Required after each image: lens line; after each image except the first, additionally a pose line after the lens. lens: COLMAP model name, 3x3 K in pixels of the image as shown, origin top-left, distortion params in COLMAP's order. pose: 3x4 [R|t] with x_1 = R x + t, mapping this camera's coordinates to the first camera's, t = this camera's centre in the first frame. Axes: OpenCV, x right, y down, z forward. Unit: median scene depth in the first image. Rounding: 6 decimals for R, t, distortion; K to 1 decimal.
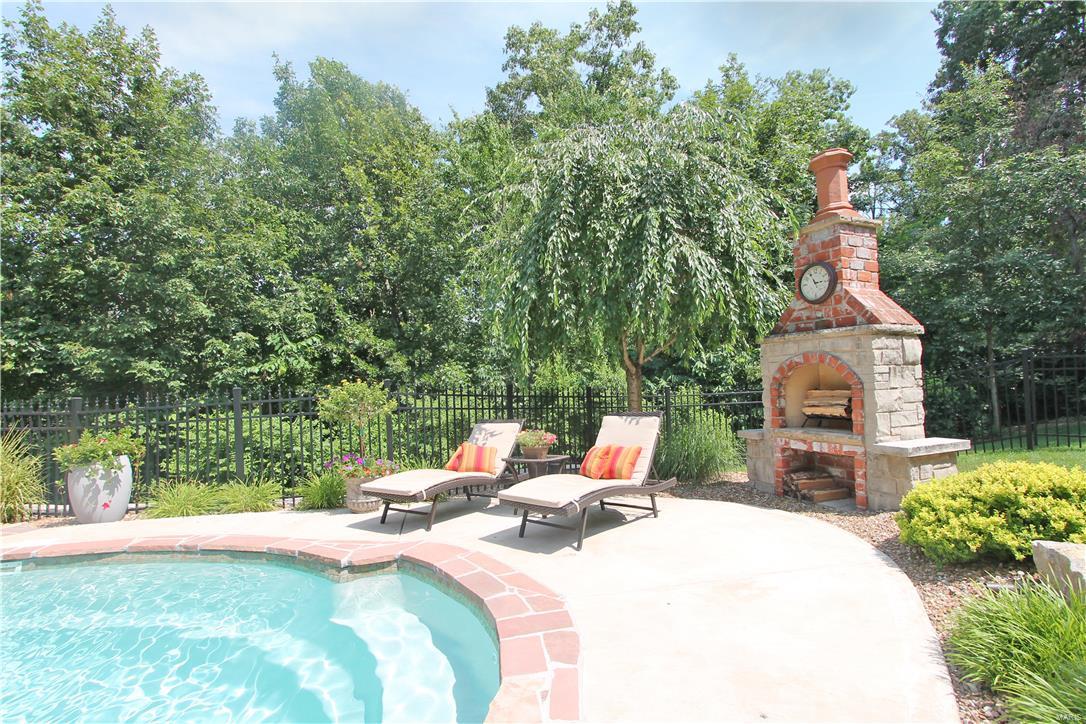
lens RADIAL K [[507.0, 0, 544.0], [0, 507.0, 362.5], [0, 0, 1]] dist [-0.013702, 0.000889]
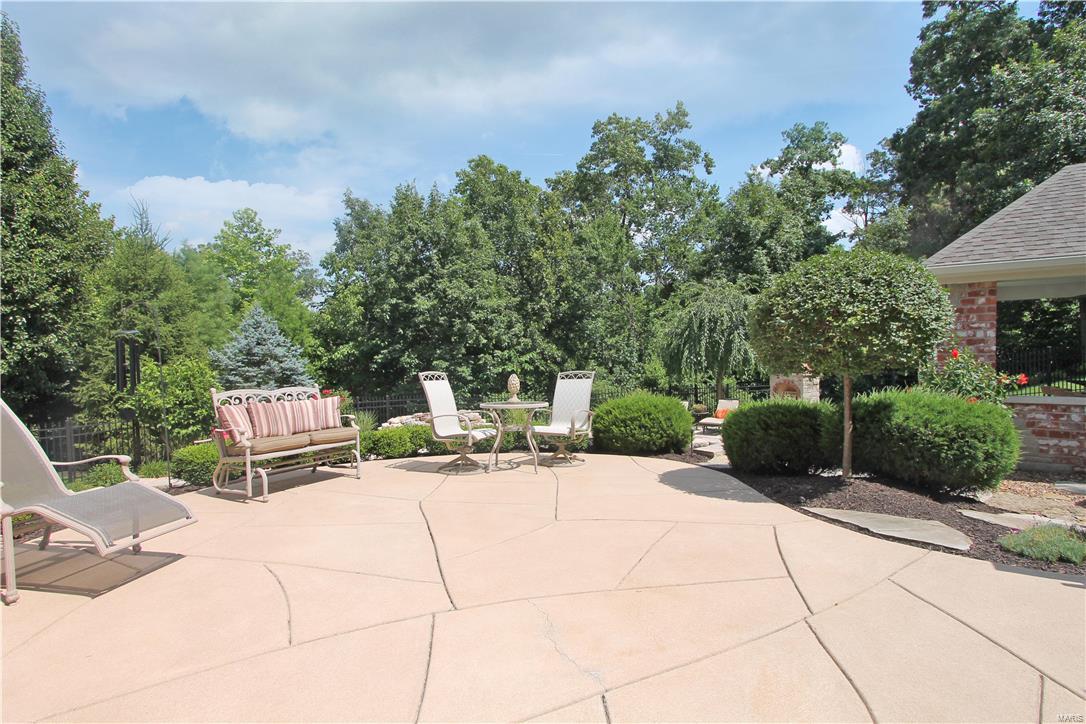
lens RADIAL K [[507.0, 0, 542.0], [0, 507.0, 358.2], [0, 0, 1]] dist [-0.013702, 0.000889]
pose [[0.999928, 0.000747, -0.011993, -0.448474], [-0.000012, 0.998128, 0.061161, -0.163666], [0.012016, -0.061156, 0.998056, -1.010944]]
